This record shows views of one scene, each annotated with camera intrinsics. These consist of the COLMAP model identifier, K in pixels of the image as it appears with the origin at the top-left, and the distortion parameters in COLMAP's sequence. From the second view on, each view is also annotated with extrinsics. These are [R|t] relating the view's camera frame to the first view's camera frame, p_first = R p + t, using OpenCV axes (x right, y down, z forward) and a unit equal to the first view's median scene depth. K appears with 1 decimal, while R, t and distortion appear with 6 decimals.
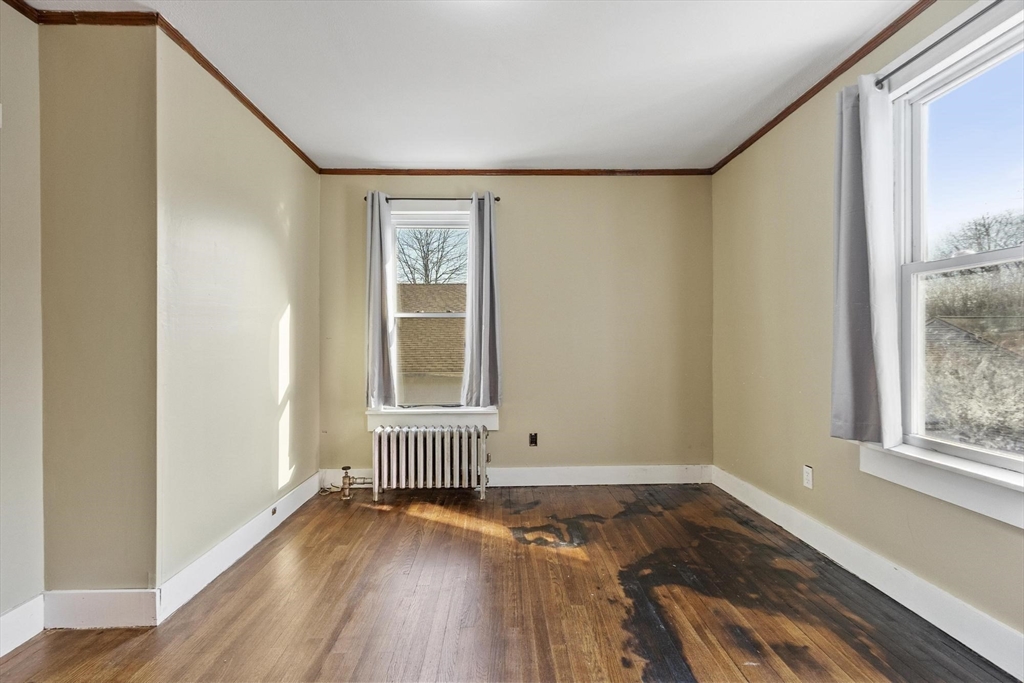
lens RADIAL K [[439.2, 0, 507.2], [0, 439.2, 340.3], [0, 0, 1]] dist [0.000027, -0.000064]
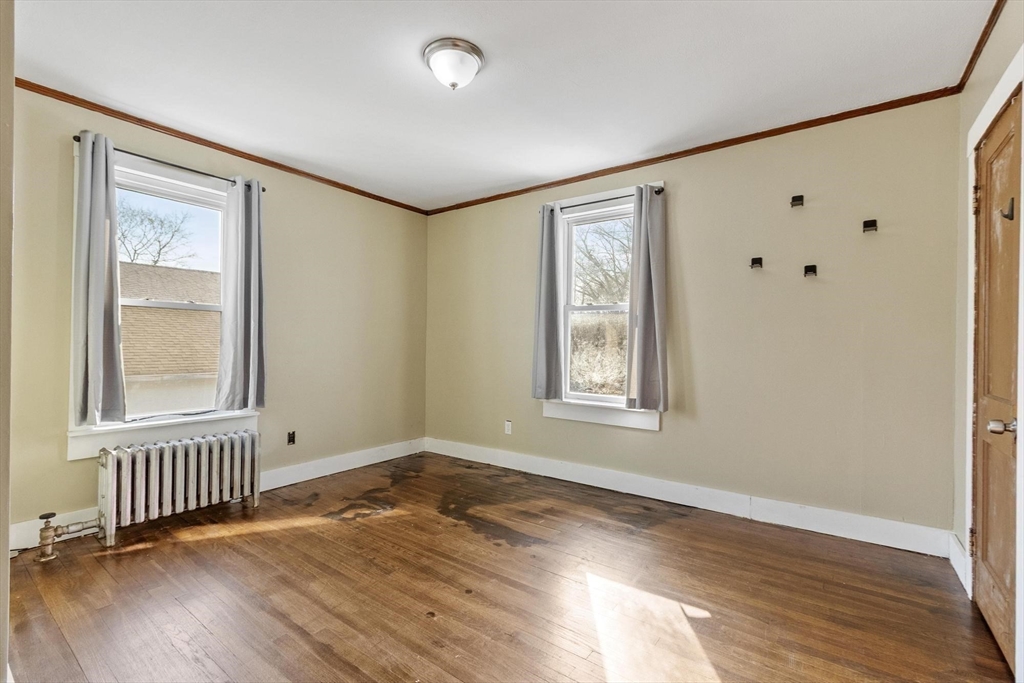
lens RADIAL K [[439.2, 0, 507.2], [0, 439.2, 340.3], [0, 0, 1]] dist [0.000027, -0.000064]
pose [[0.625296, 0.019906, 0.780134, -0.515436], [-0.020143, 0.999753, -0.009365, 0.002970], [-0.780128, -0.009859, 0.625543, -0.010397]]
